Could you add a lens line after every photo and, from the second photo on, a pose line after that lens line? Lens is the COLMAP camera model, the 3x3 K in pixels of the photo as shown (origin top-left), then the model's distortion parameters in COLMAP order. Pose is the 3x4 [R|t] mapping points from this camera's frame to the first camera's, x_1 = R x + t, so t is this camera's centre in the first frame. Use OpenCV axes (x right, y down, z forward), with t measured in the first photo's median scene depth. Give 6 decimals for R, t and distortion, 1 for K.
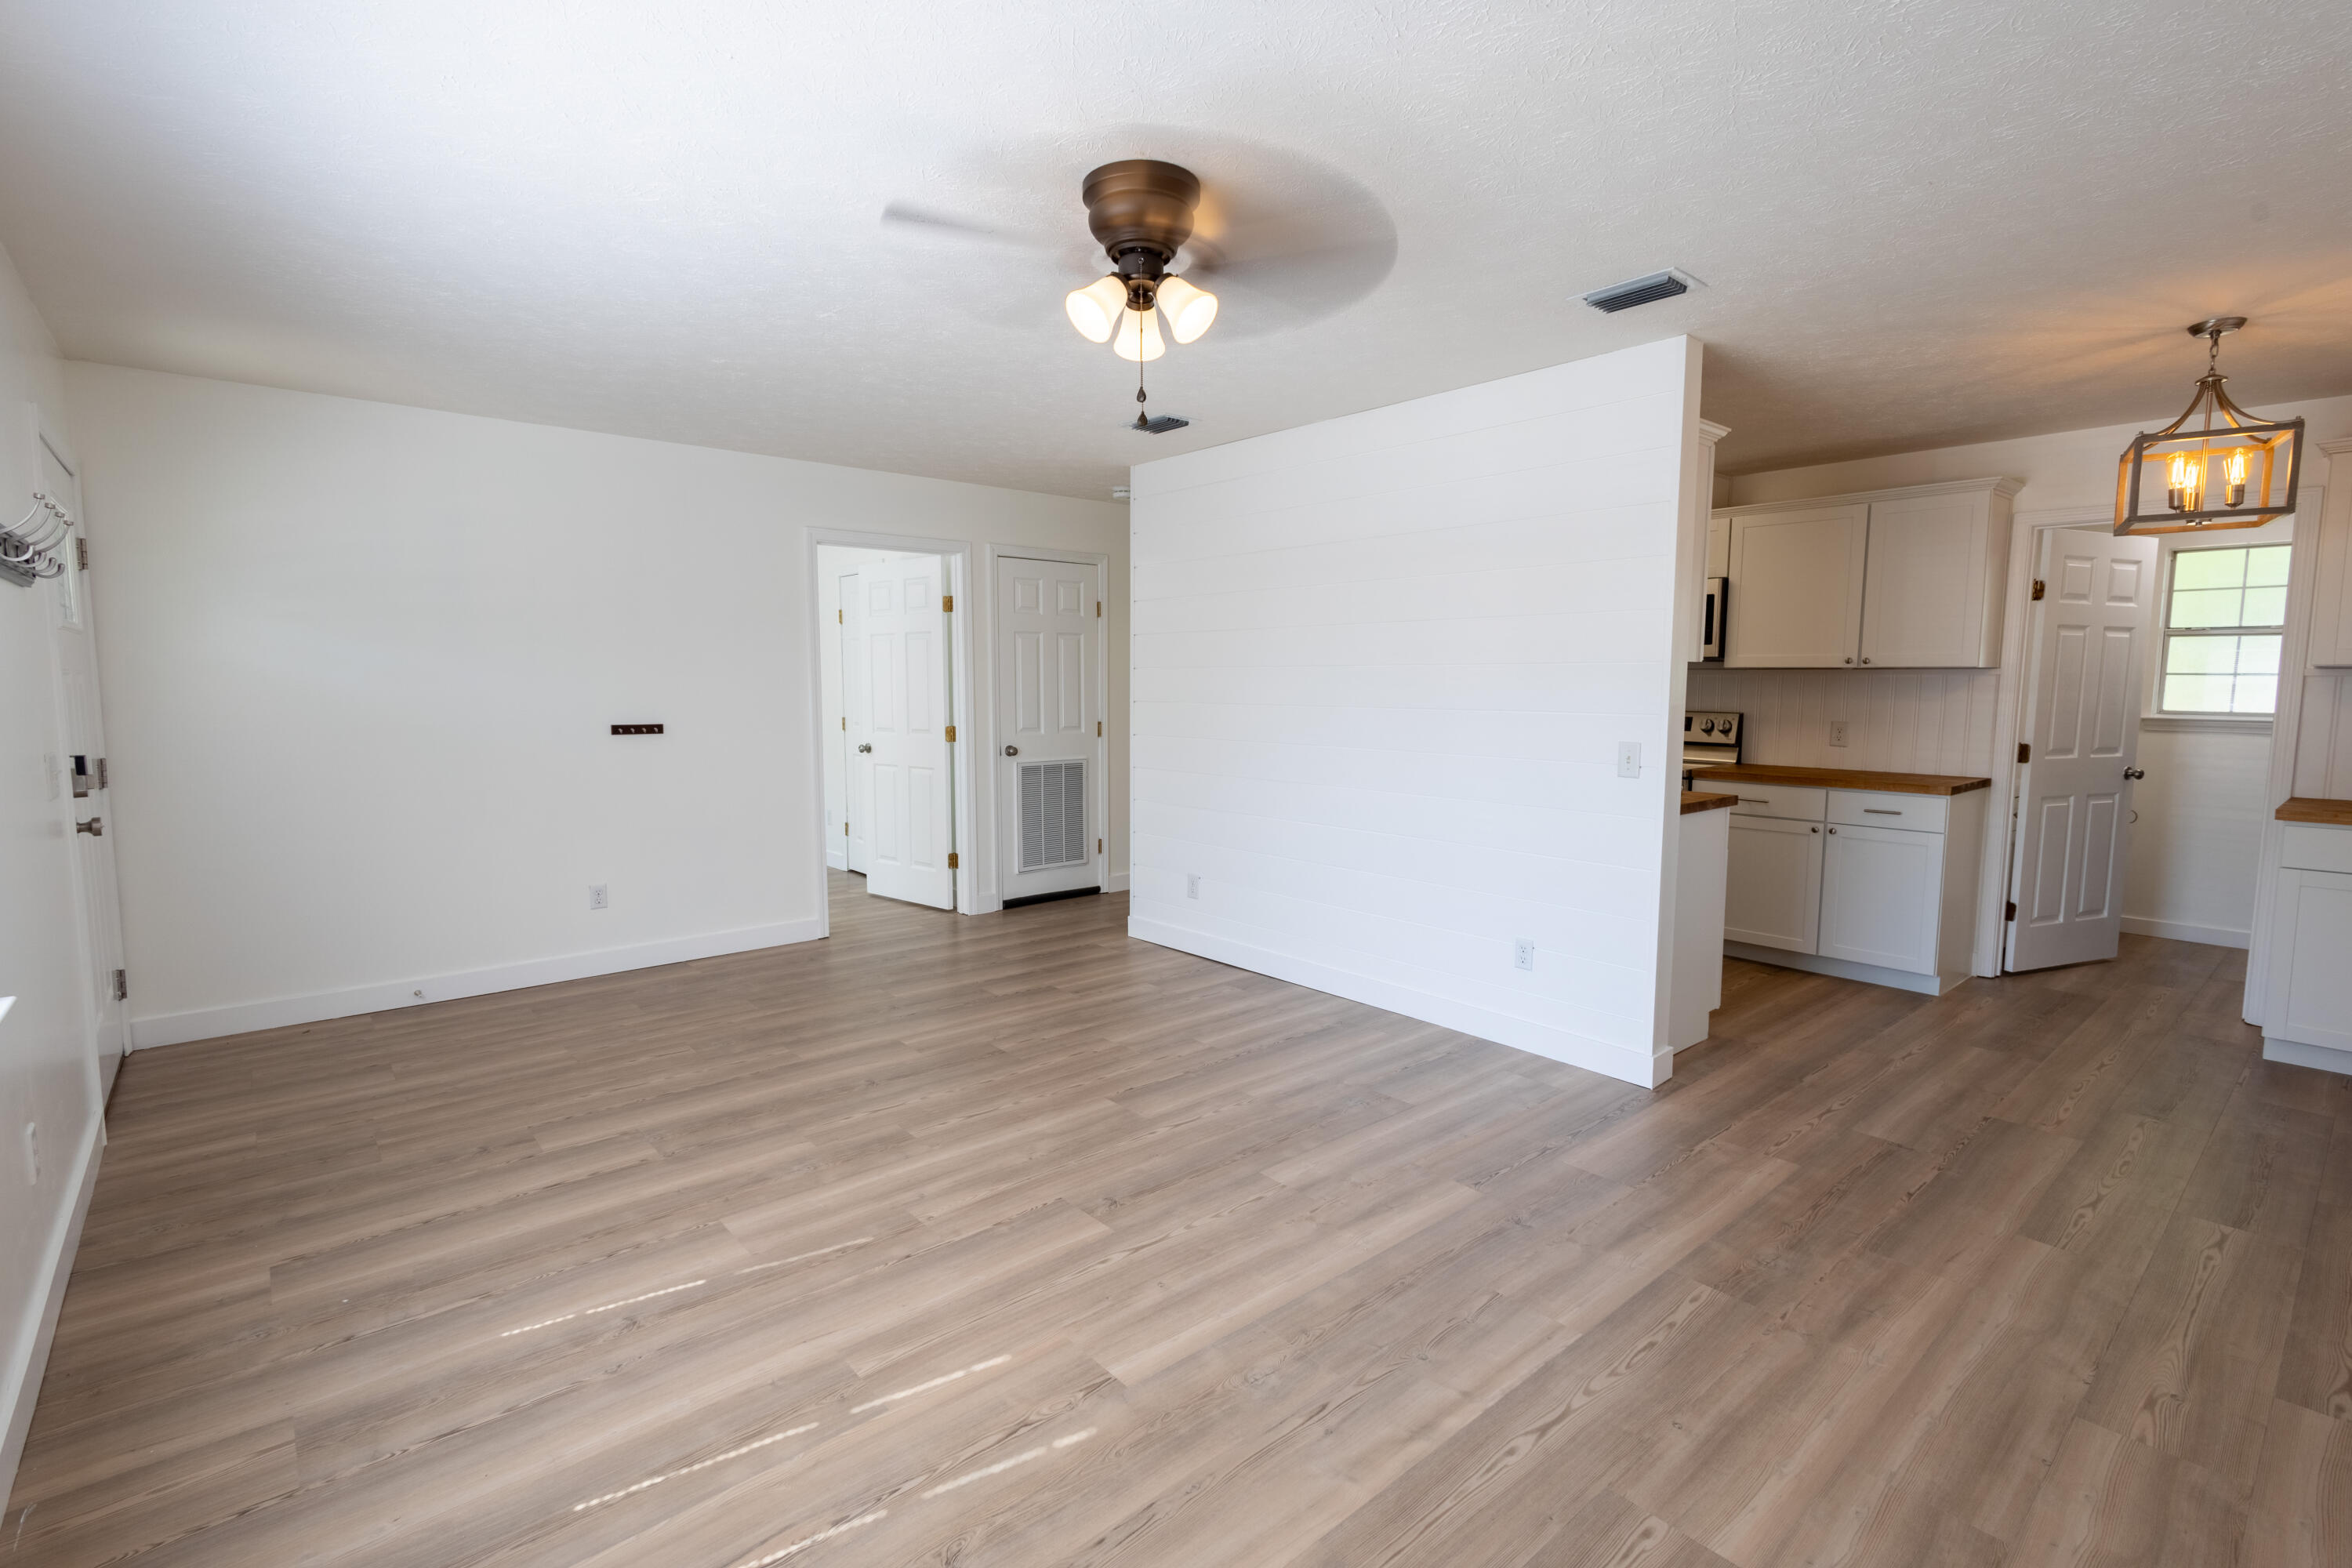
lens RADIAL K [[1074.3, 0, 1179.7], [0, 1074.3, 786.4], [0, 0, 1]] dist [0.013942, -0.005520]
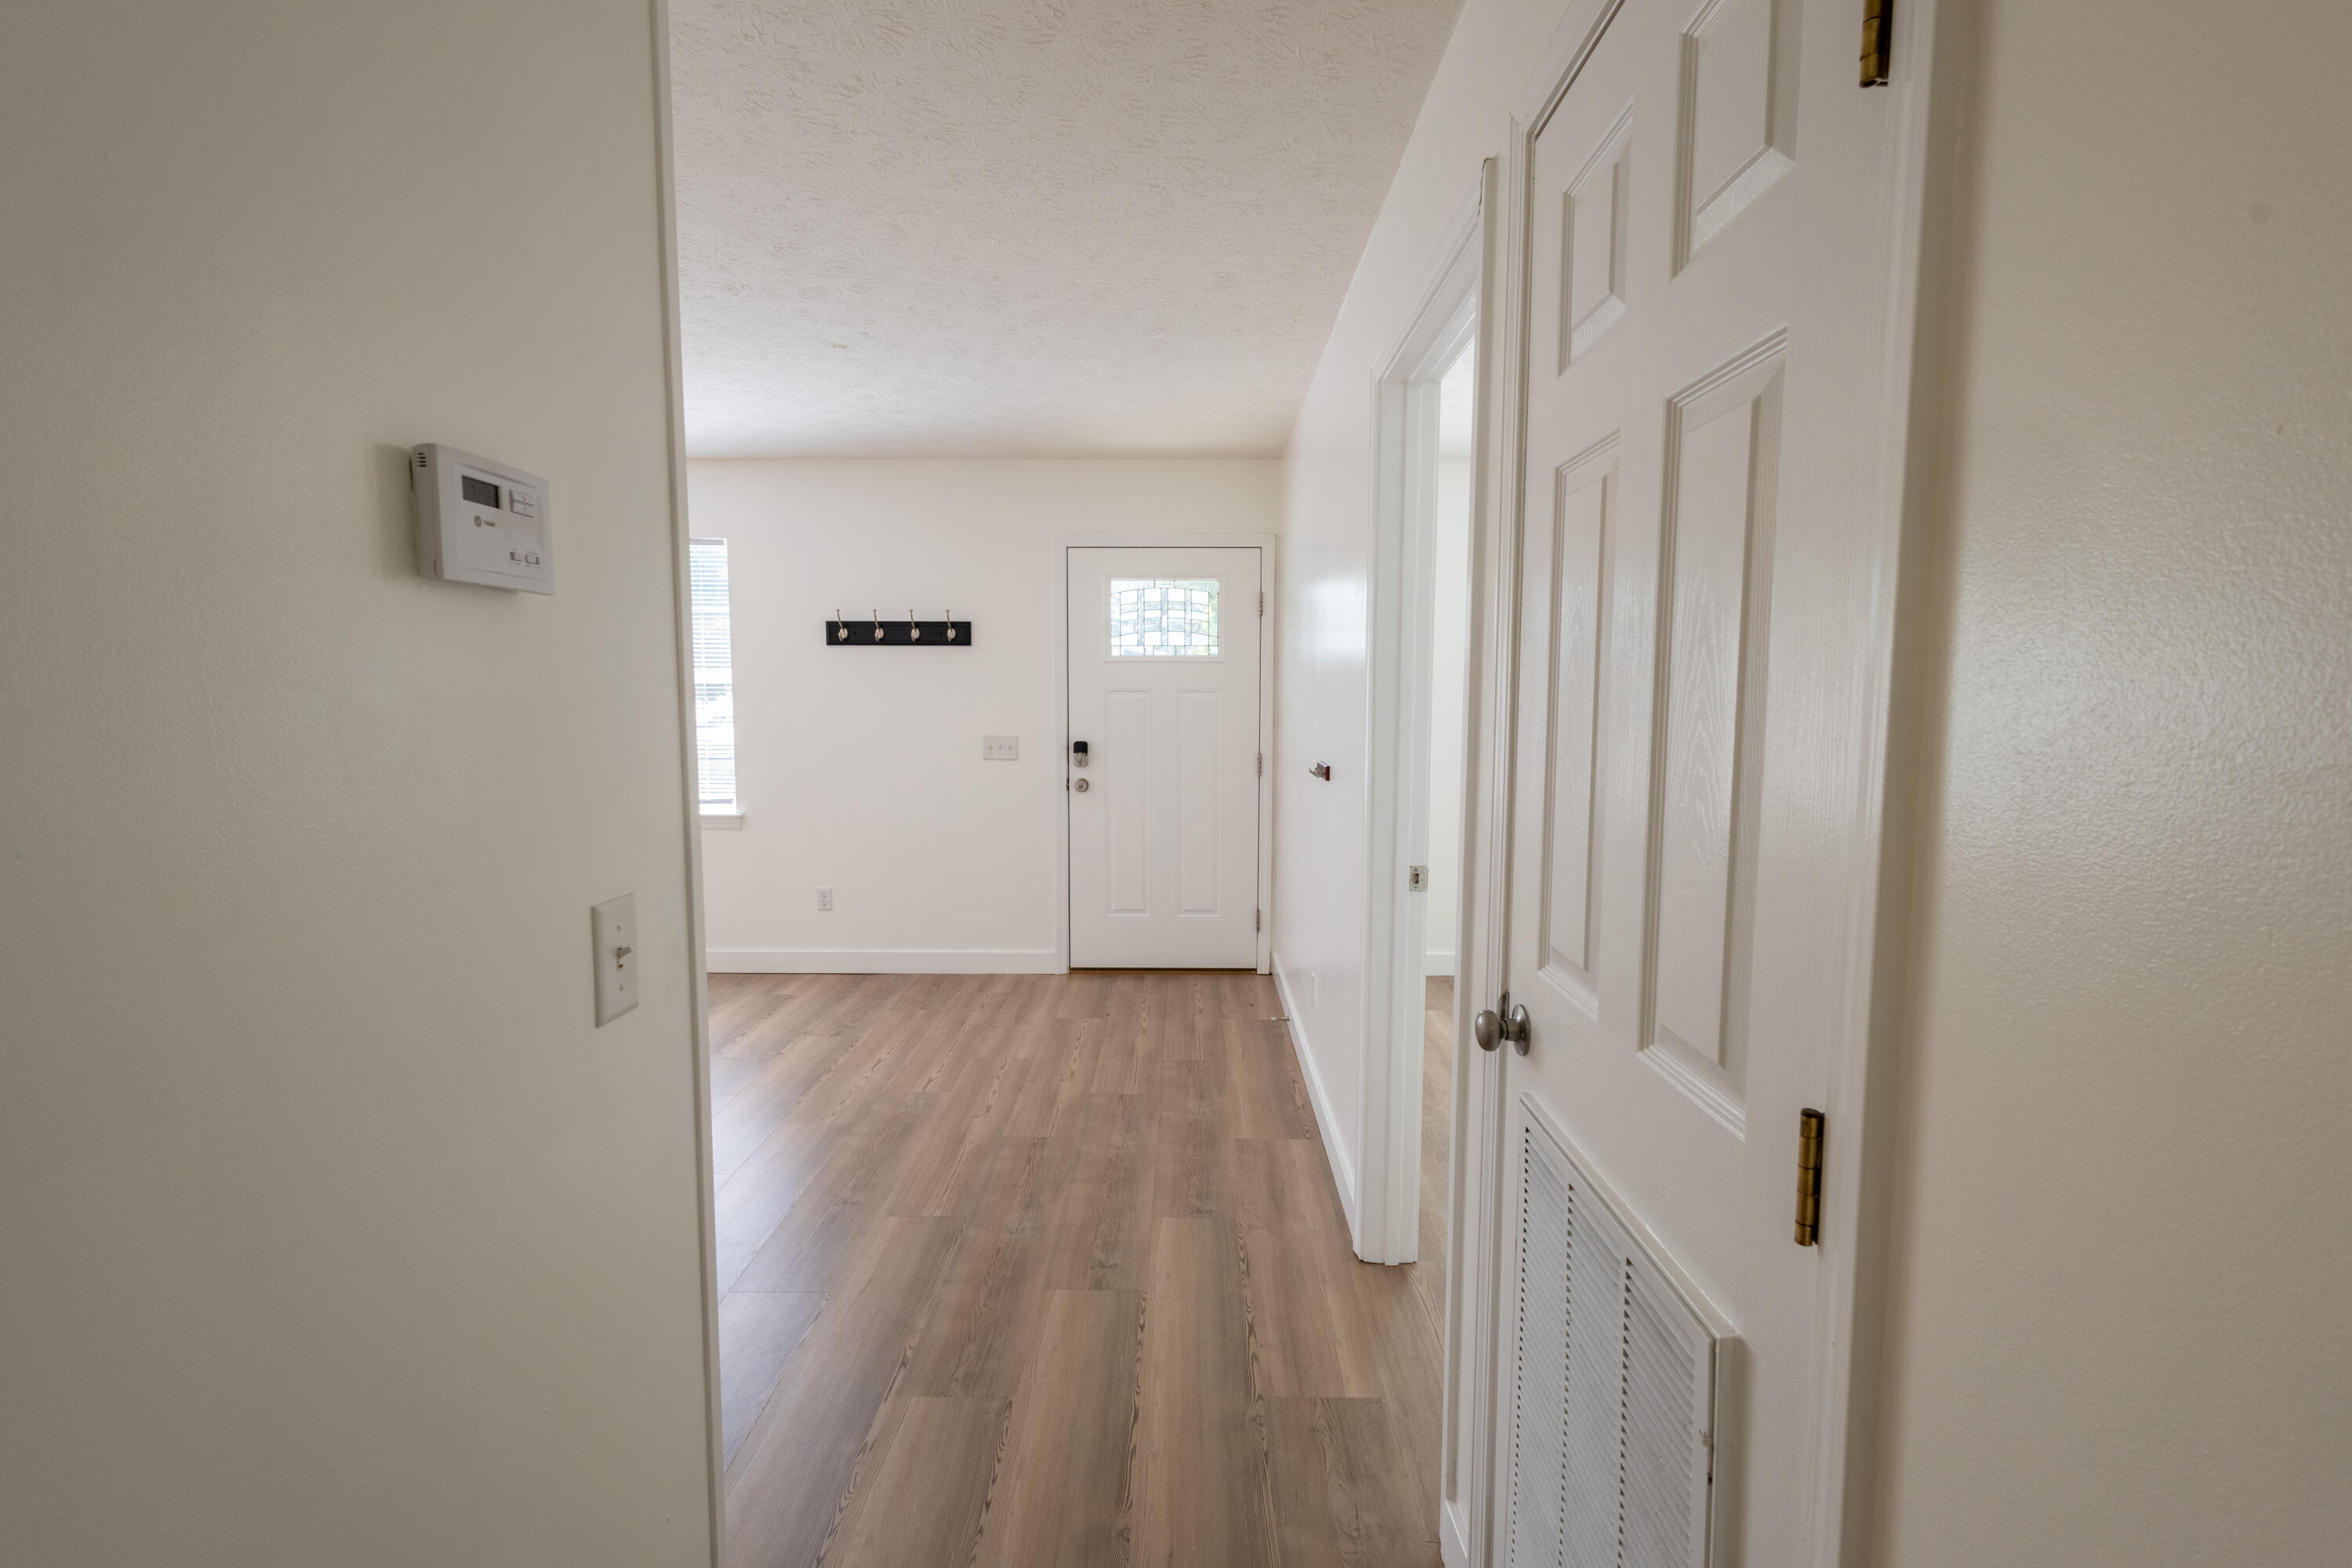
lens RADIAL K [[1074.3, 0, 1170.6], [0, 1074.3, 775.2], [0, 0, 1]] dist [0.013942, -0.005520]
pose [[-0.667893, 0.055735, -0.742167, 0.076833], [-0.076601, 0.986749, 0.143037, -0.171511], [0.740305, 0.152384, -0.654773, 1.690894]]
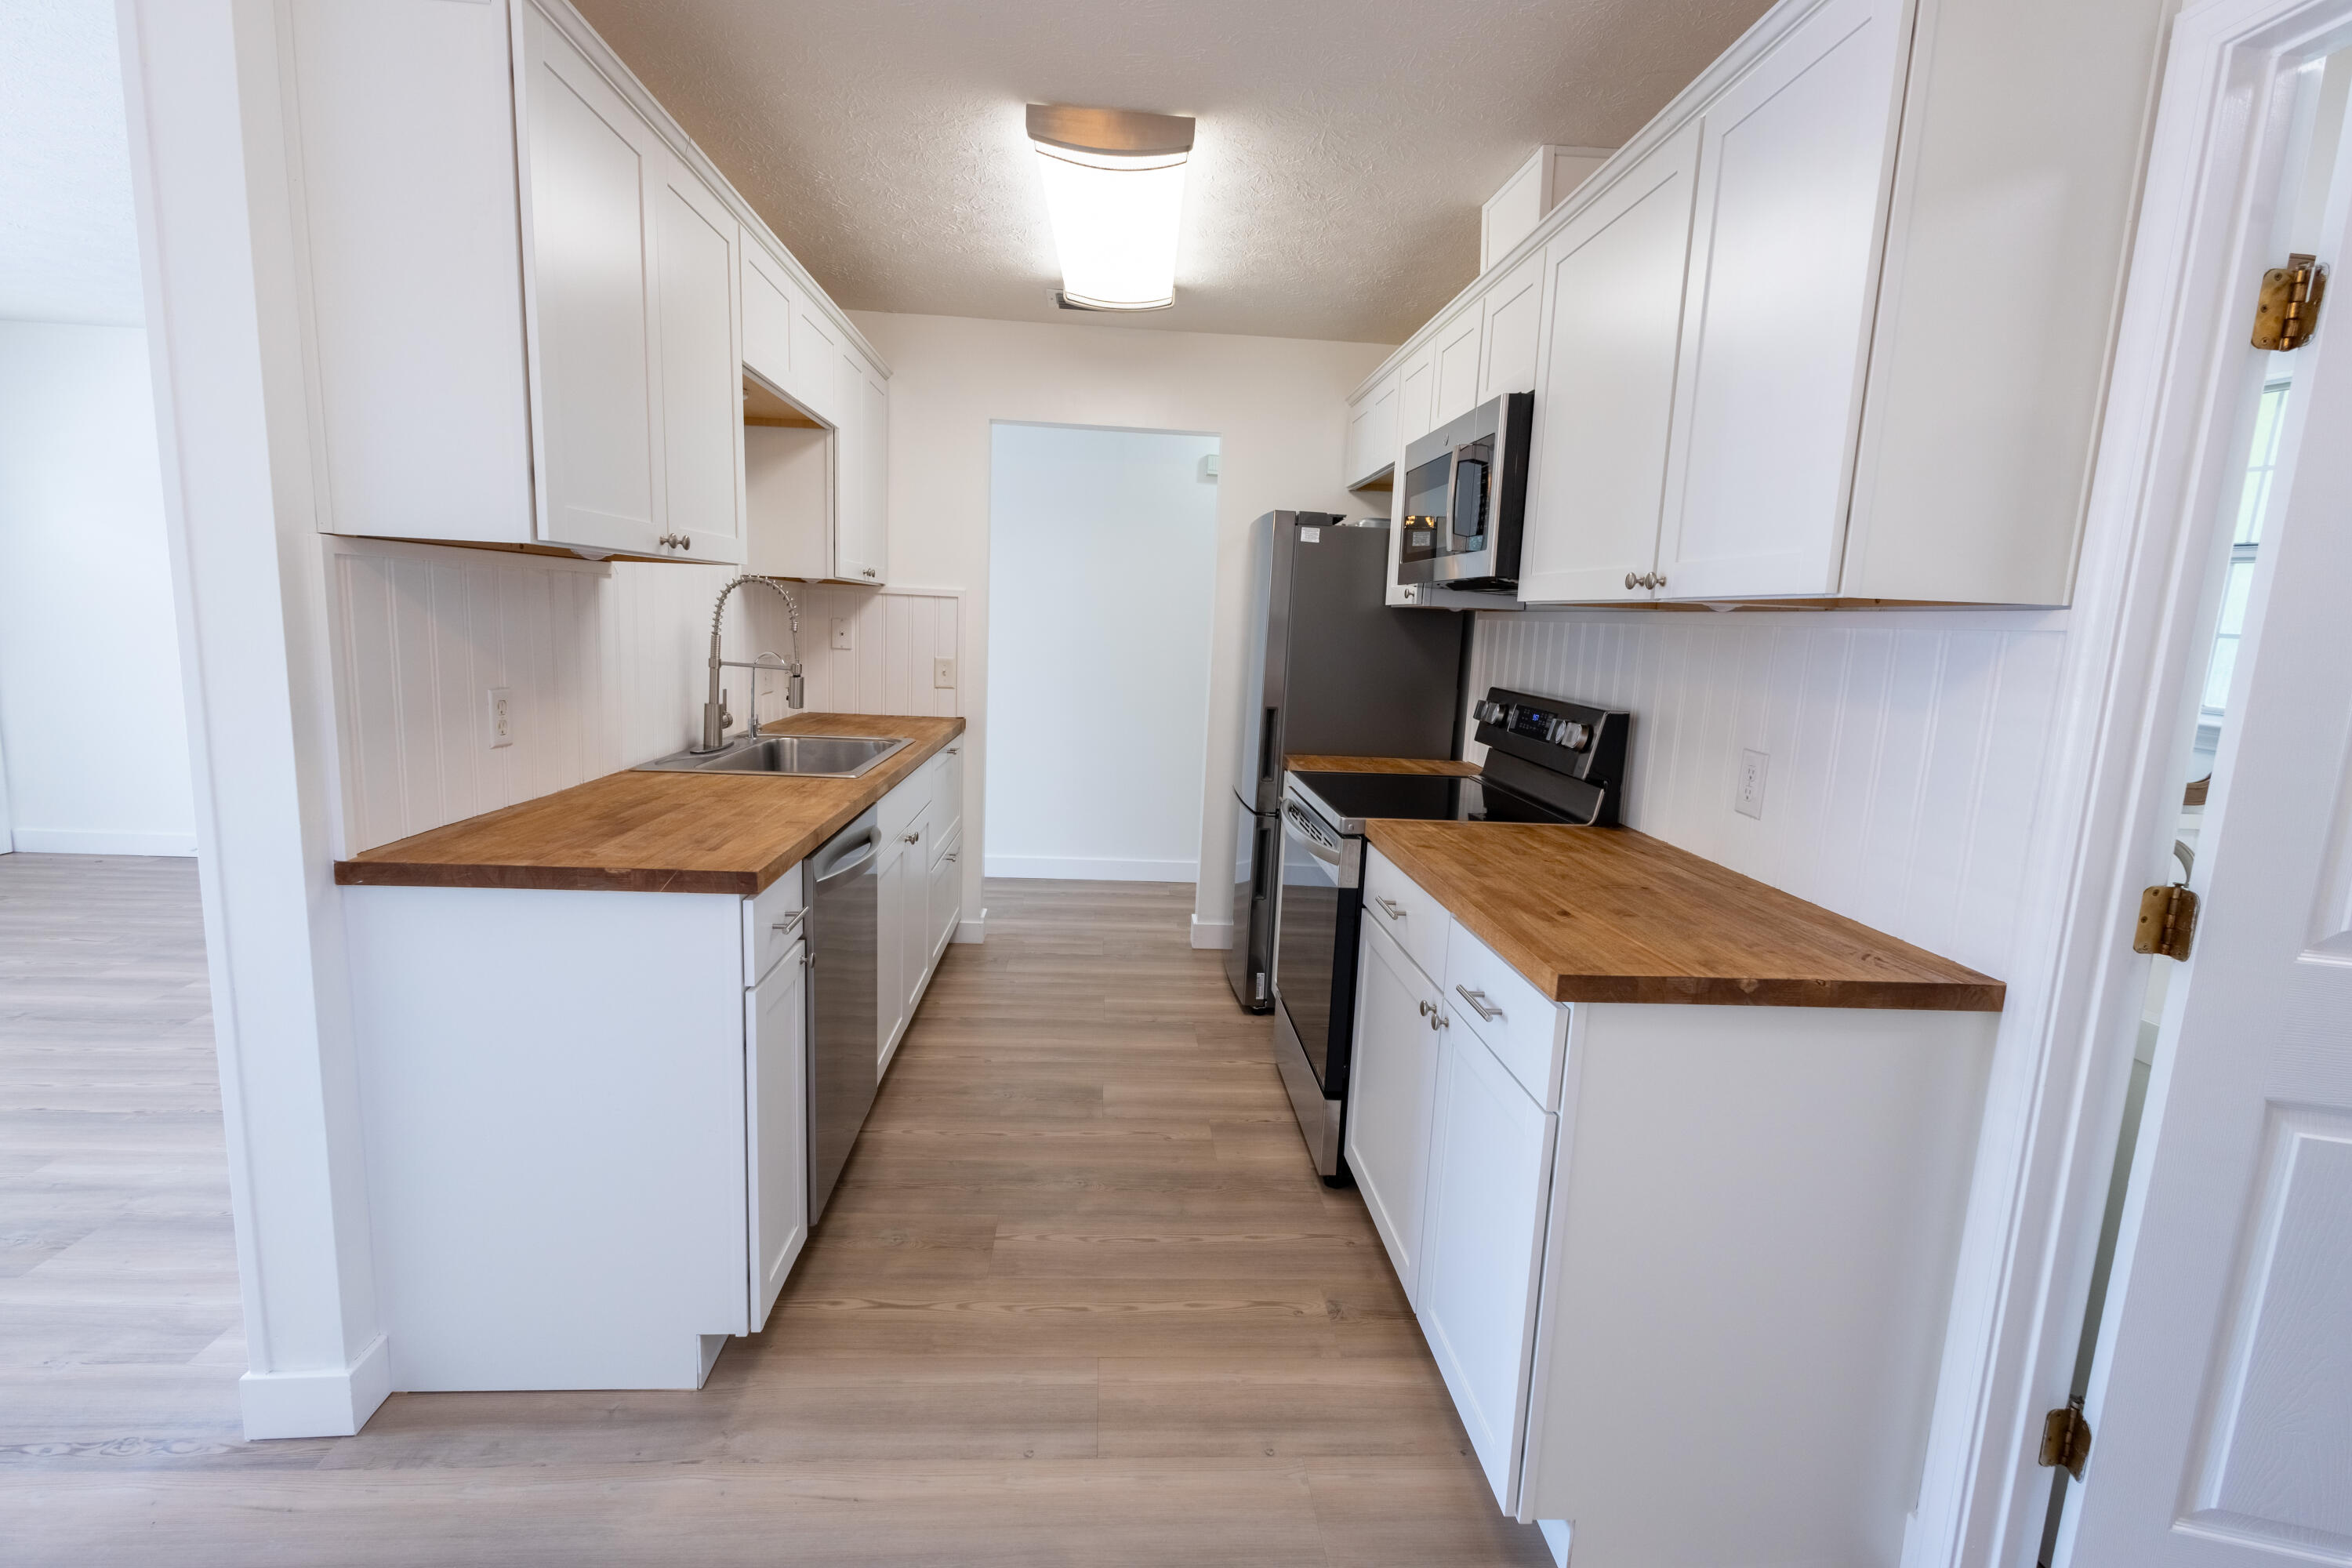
lens RADIAL K [[1074.3, 0, 1177.1], [0, 1074.3, 784.5], [0, 0, 1]] dist [0.013942, -0.005520]
pose [[0.794585, 0.124196, -0.594315, 0.907514], [-0.100640, 0.992256, 0.072801, -0.074386], [0.598754, 0.001965, 0.800930, 0.770543]]
